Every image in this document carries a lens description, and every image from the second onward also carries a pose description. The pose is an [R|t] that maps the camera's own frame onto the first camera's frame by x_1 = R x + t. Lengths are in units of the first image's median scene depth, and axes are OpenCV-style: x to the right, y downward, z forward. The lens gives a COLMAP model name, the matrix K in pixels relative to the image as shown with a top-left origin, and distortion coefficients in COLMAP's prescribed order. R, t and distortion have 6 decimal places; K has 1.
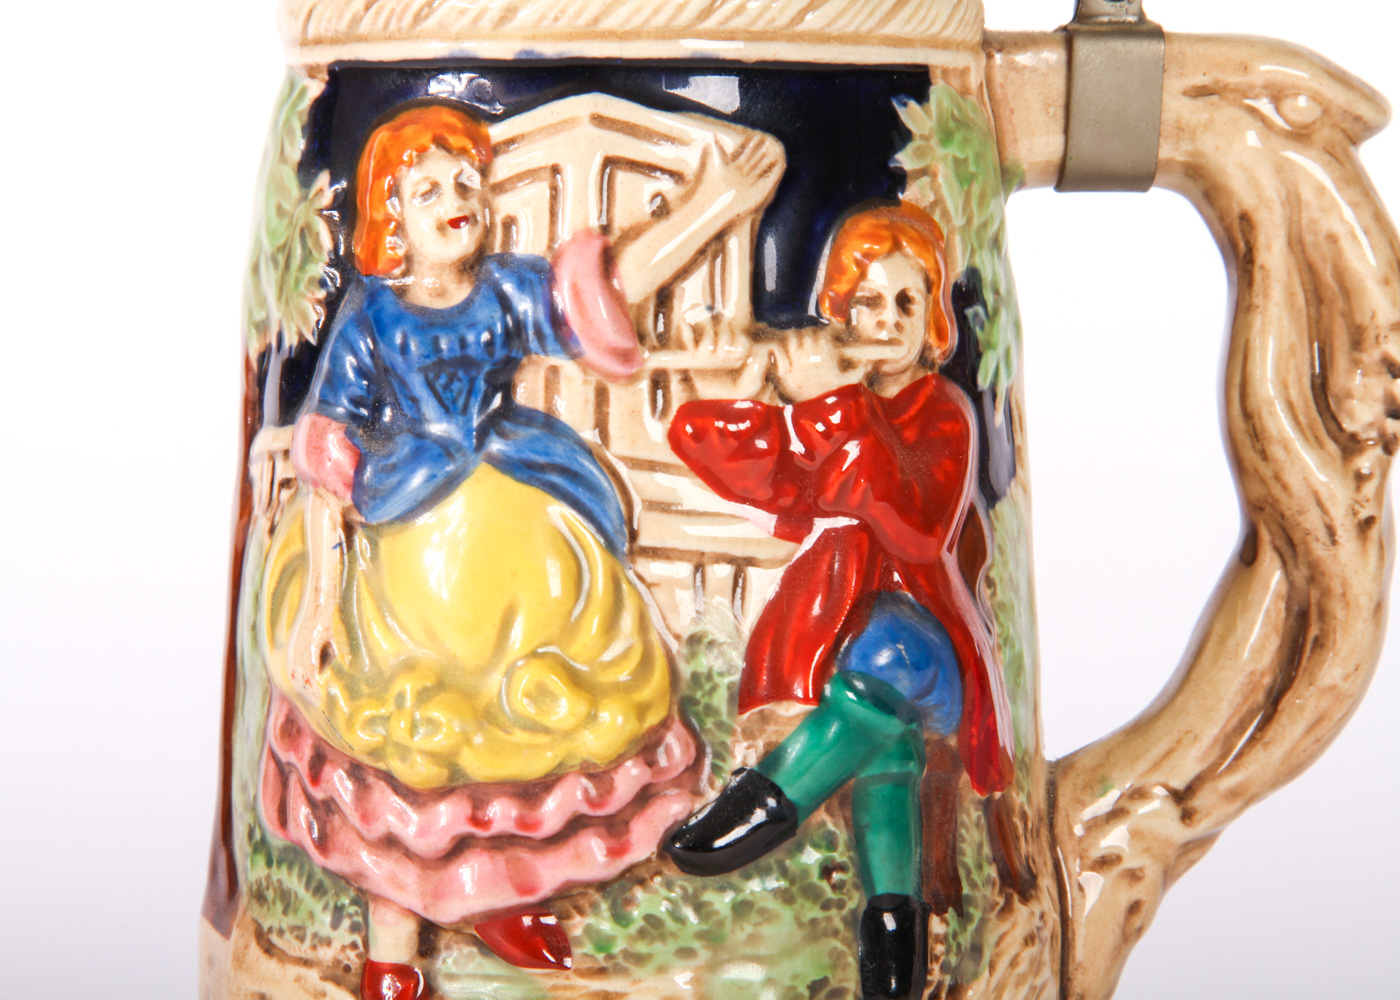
lens RADIAL K [[6700.1, 0, 704.2], [0, 6700.1, 502.2], [0, 0, 1]] dist [0.406525, 0.000000]
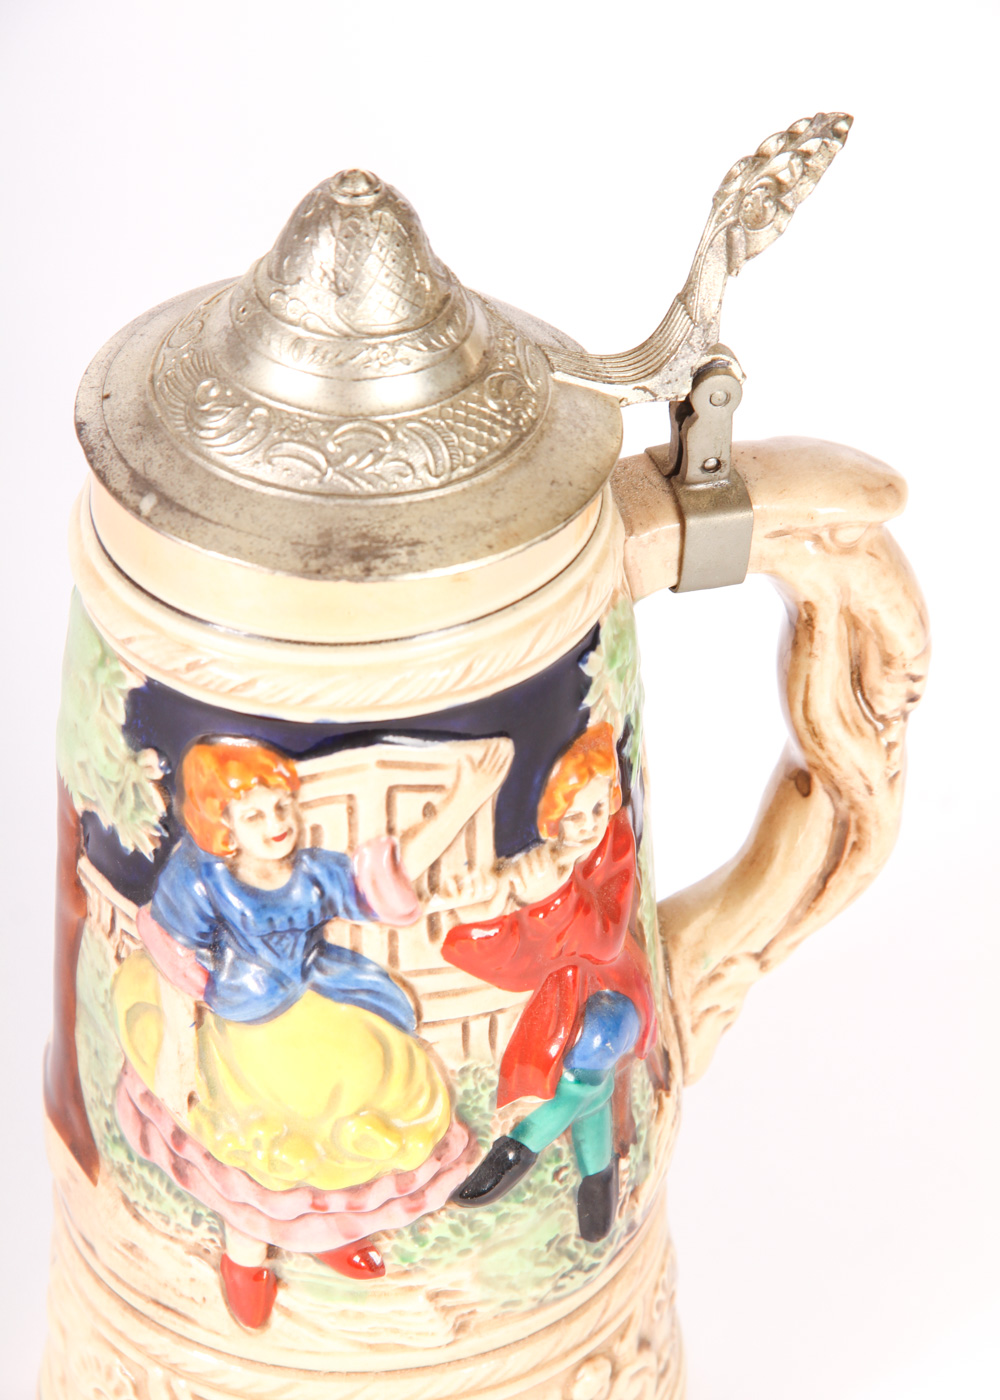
lens RADIAL K [[6700.1, 0, 502.2], [0, 6700.1, 697.7], [0, 0, 1]] dist [0.406525, 0.000000]
pose [[0.976441, -0.138556, 0.165425, -0.205942], [0.020575, 0.822907, 0.567804, -0.803899], [-0.214802, -0.551023, 0.806370, -0.062291]]
